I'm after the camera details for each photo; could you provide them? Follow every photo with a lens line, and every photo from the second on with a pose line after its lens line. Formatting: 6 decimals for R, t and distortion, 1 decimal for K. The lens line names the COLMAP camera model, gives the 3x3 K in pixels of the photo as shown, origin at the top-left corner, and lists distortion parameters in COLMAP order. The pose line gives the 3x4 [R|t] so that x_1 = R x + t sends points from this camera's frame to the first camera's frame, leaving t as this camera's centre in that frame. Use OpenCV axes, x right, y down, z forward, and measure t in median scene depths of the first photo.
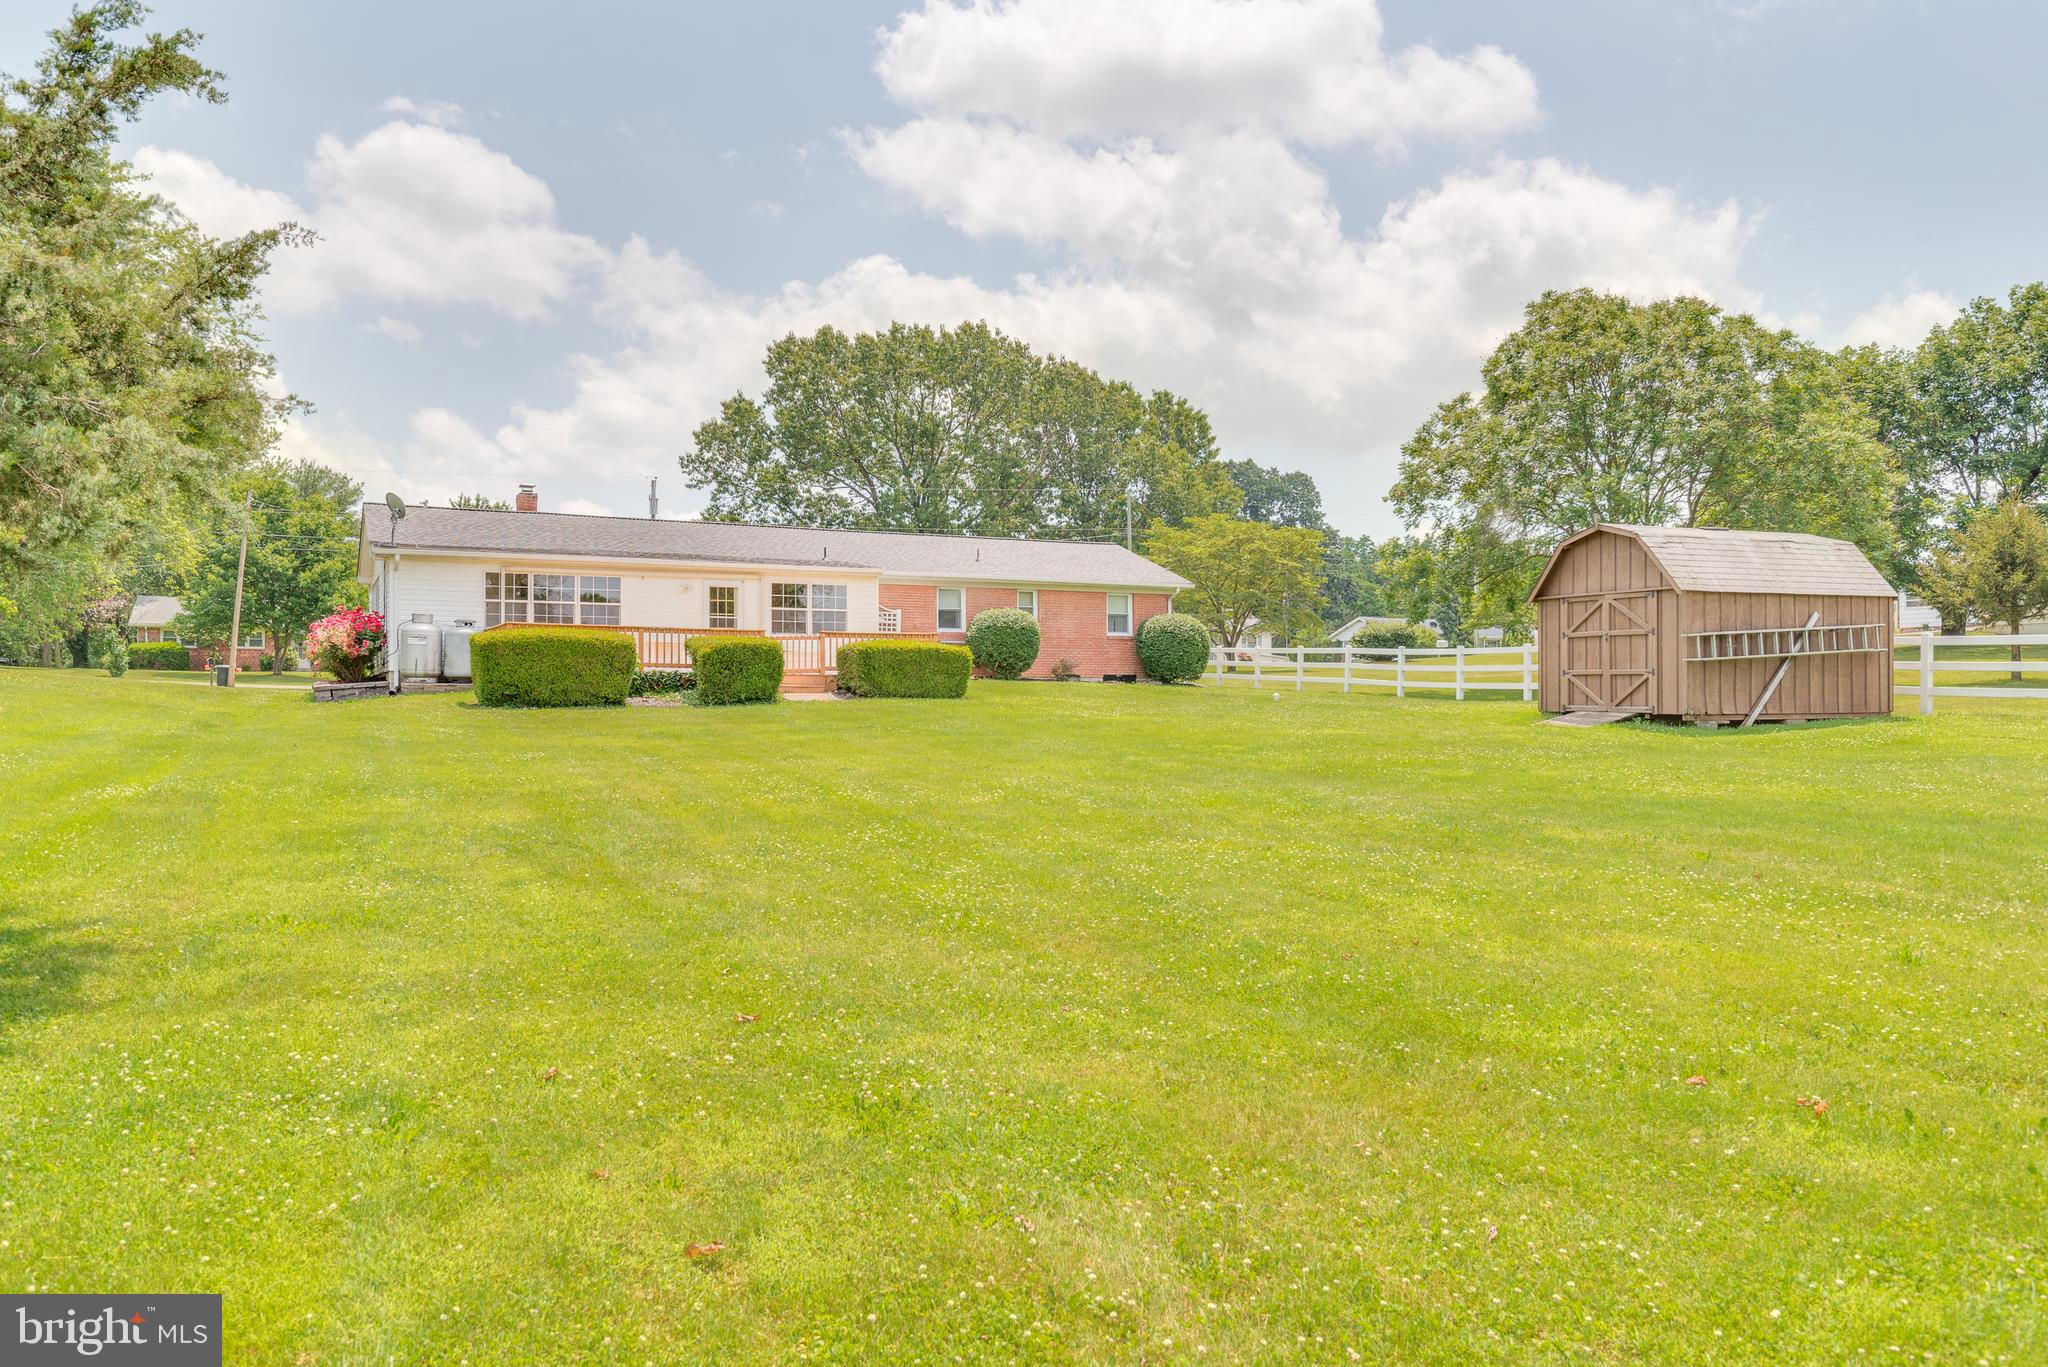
lens RADIAL K [[1411.8, 0, 1024.0], [0, 1411.8, 683.5], [0, 0, 1]] dist [0.000280, 0.002185]
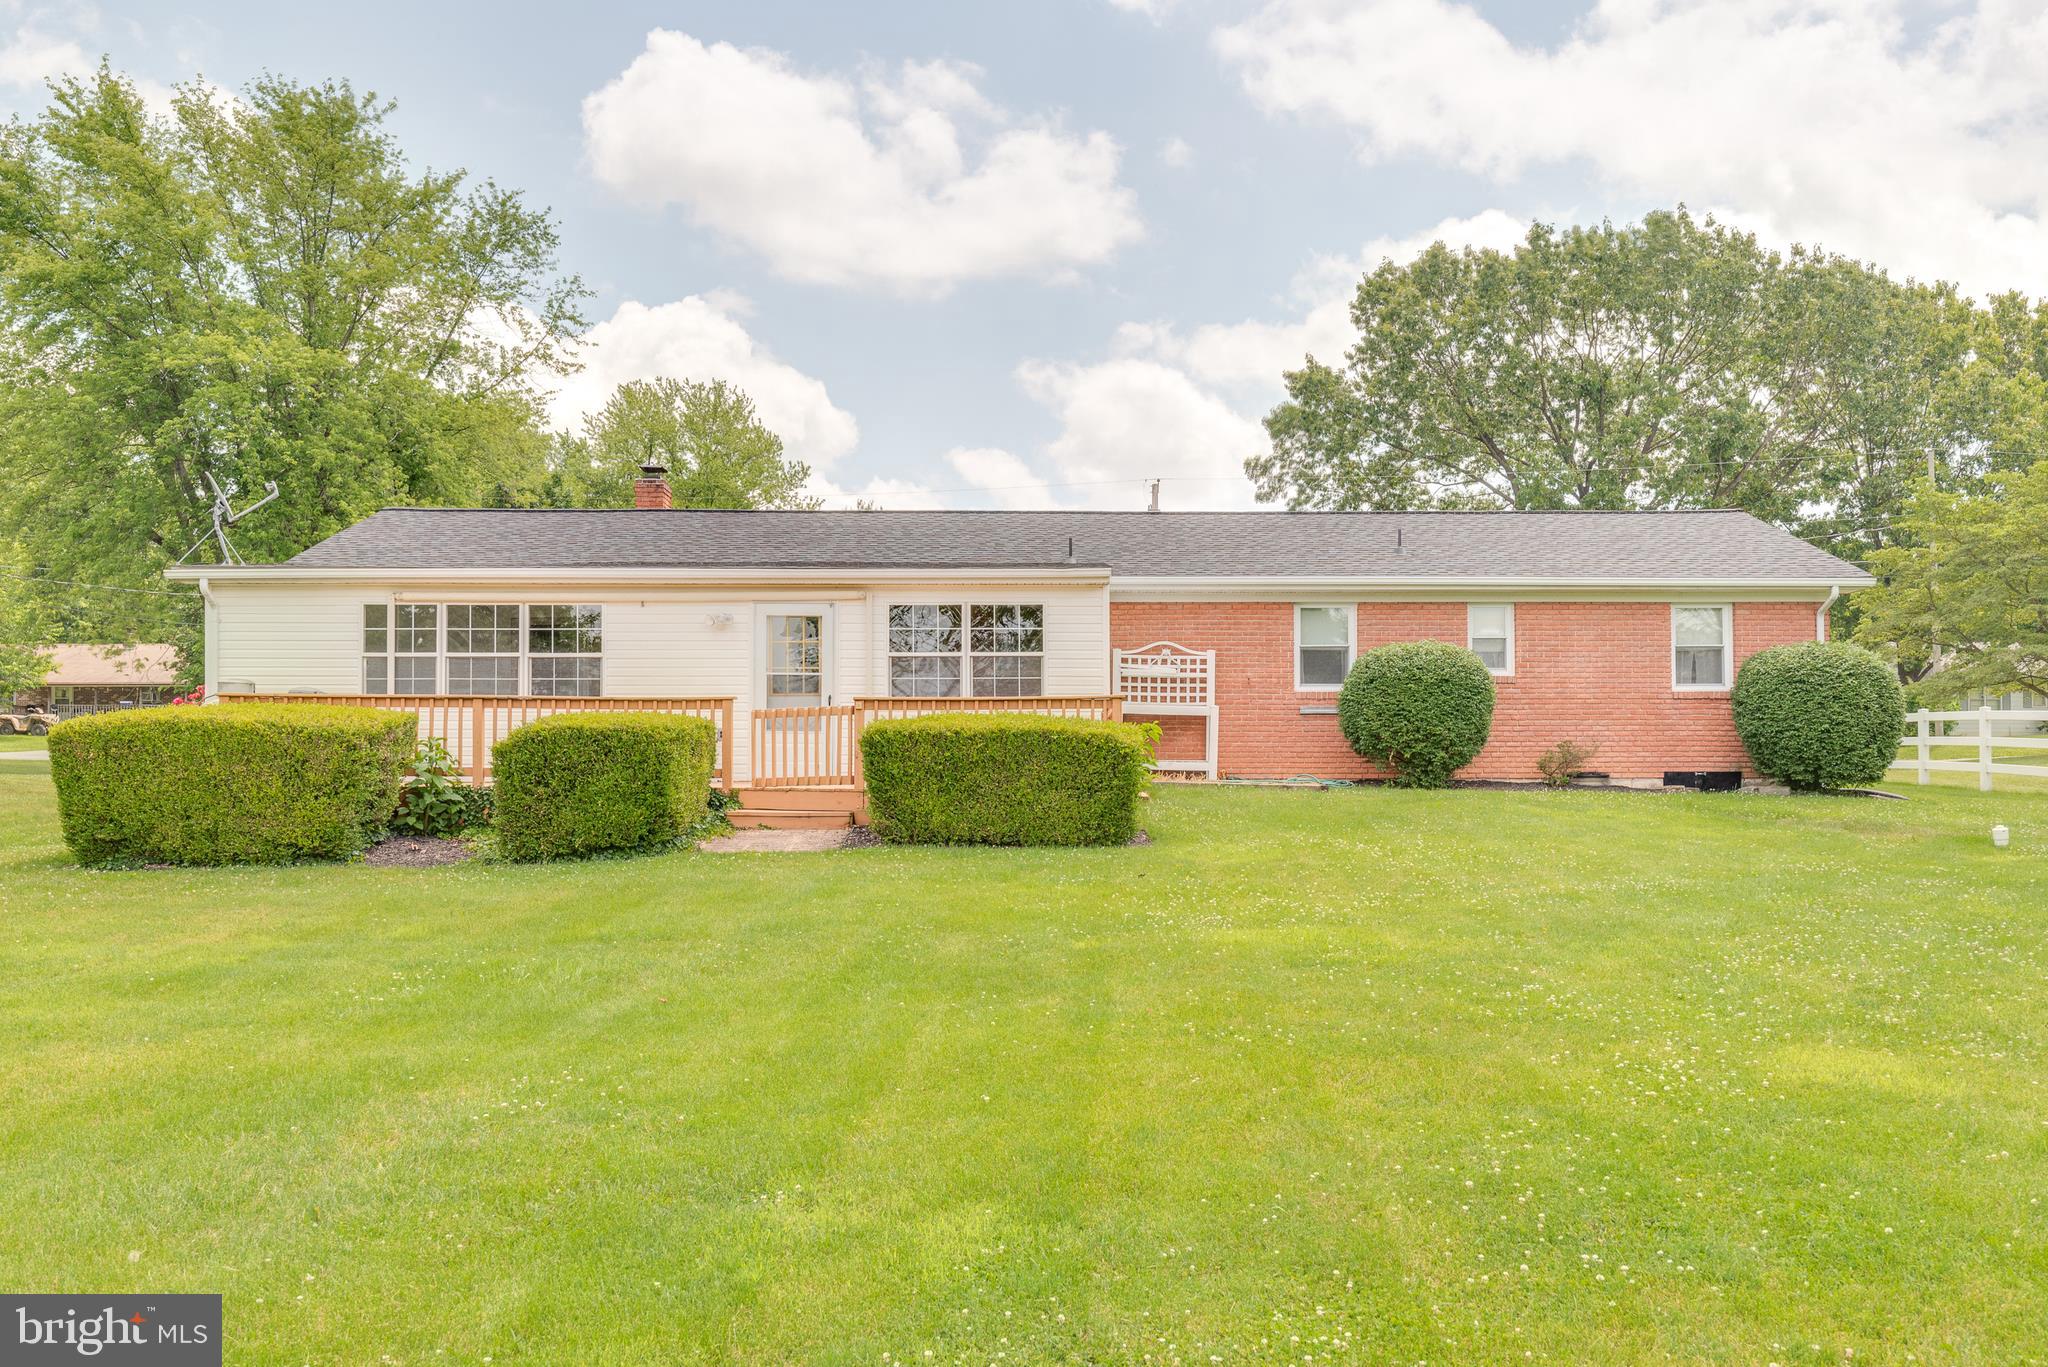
lens RADIAL K [[1756.3, 0, 1102.0], [0, 1756.3, 684.2], [0, 0, 1]] dist [-0.003260, 0.001289]
pose [[0.908706, -0.025202, -0.416676, 0.157274], [0.006879, 0.998944, -0.045416, -0.012361], [0.417381, 0.038404, 0.907920, 0.443365]]
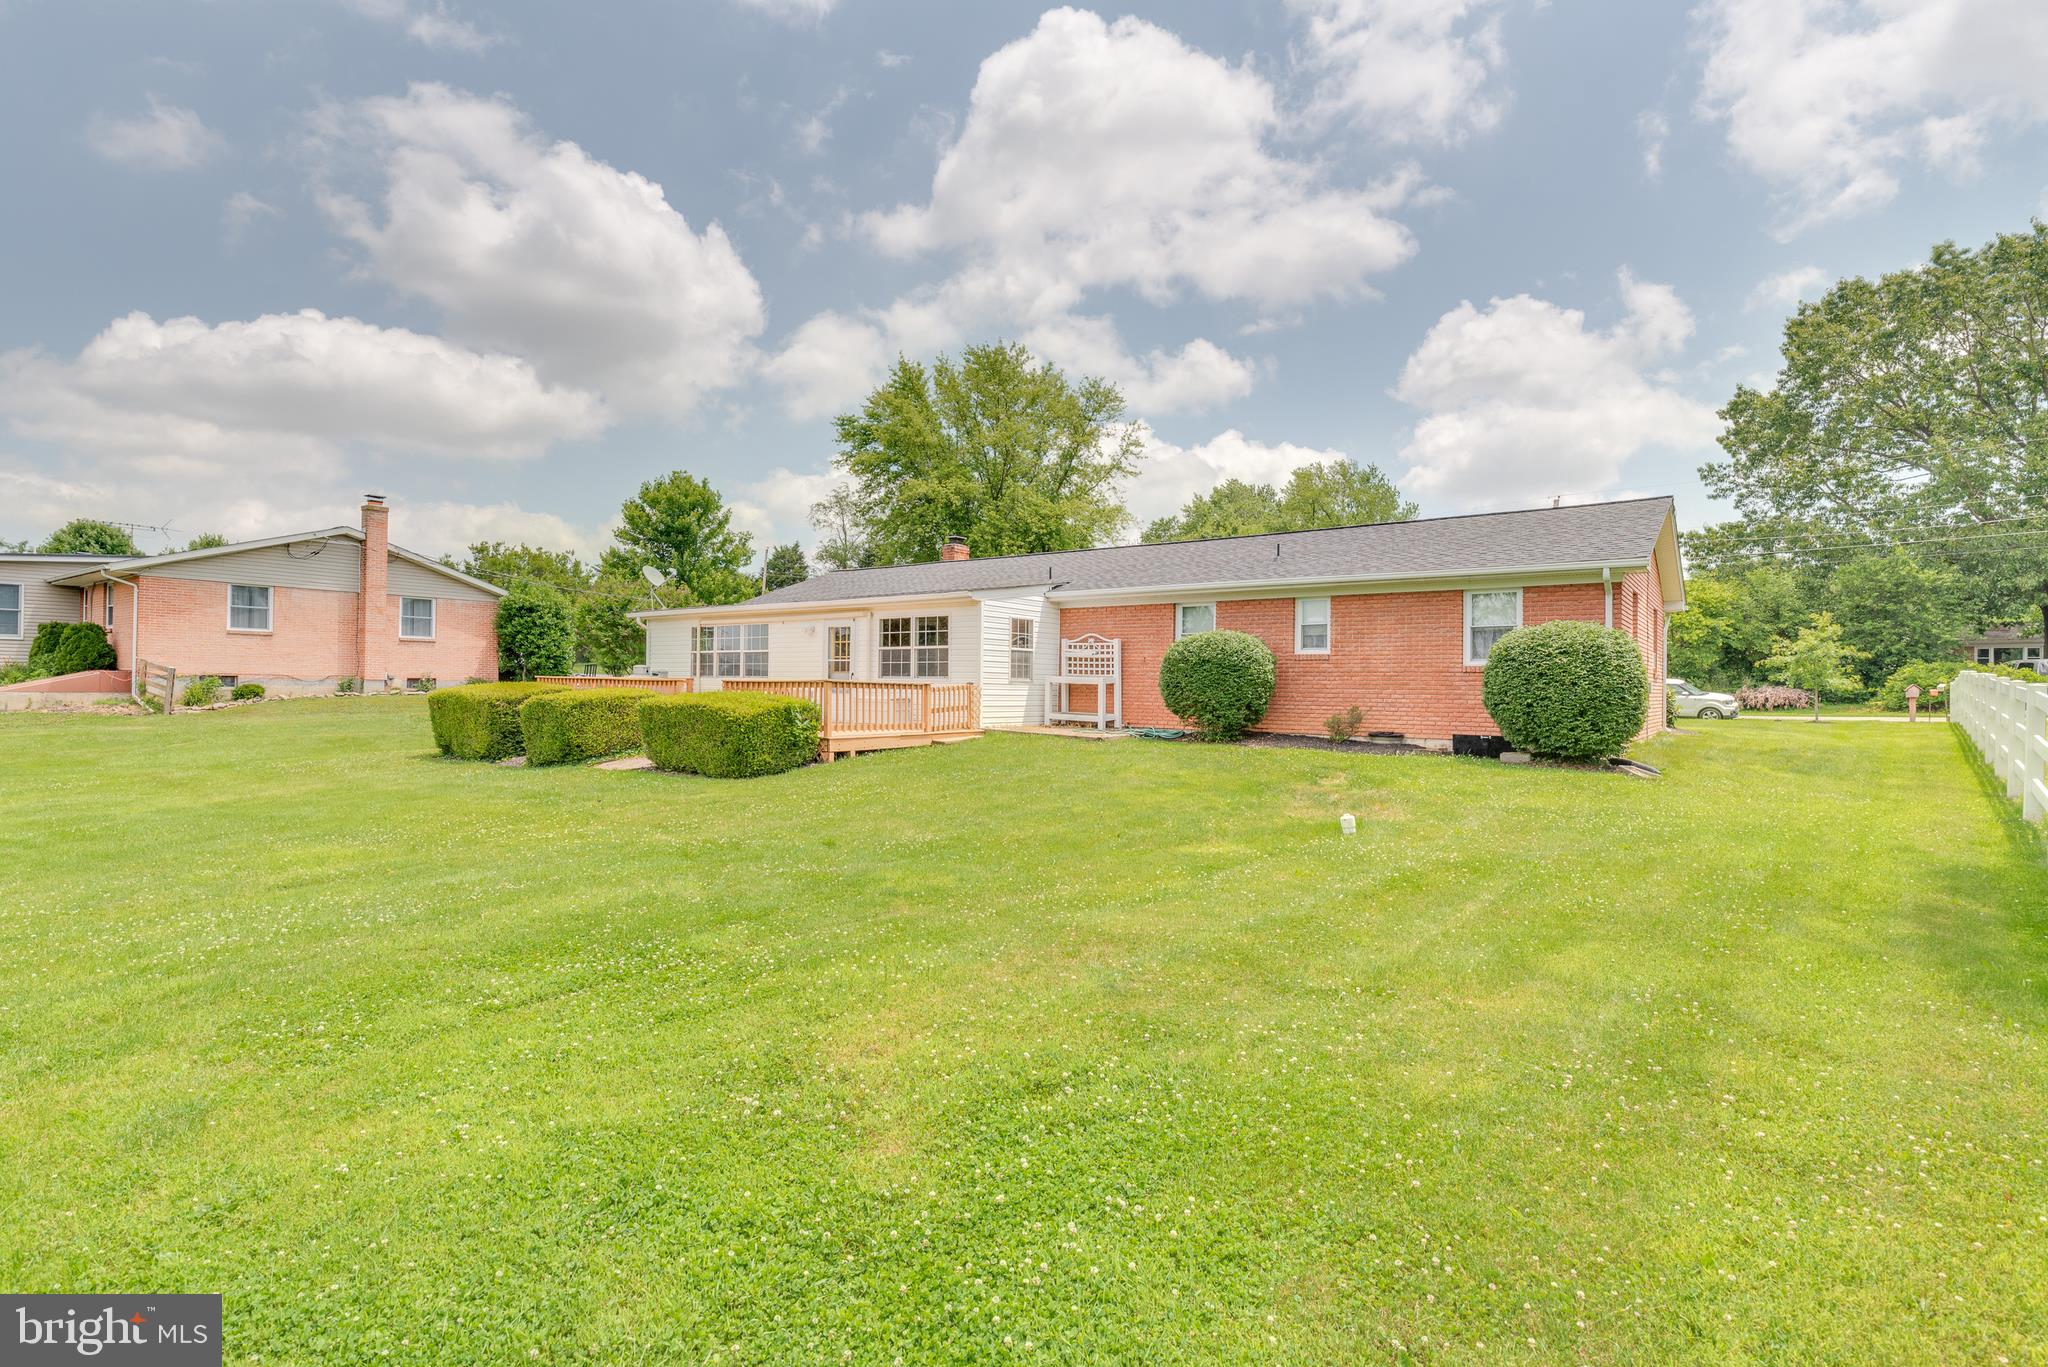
lens RADIAL K [[981.4, 0, 1024.0], [0, 981.4, 683.5], [0, 0, 1]] dist [0.003435, 0.000358]
pose [[0.464017, 0.000046, -0.885826, 0.390016], [-0.003570, 0.999992, -0.001818, -0.030353], [0.885819, 0.004006, 0.464014, 0.788032]]
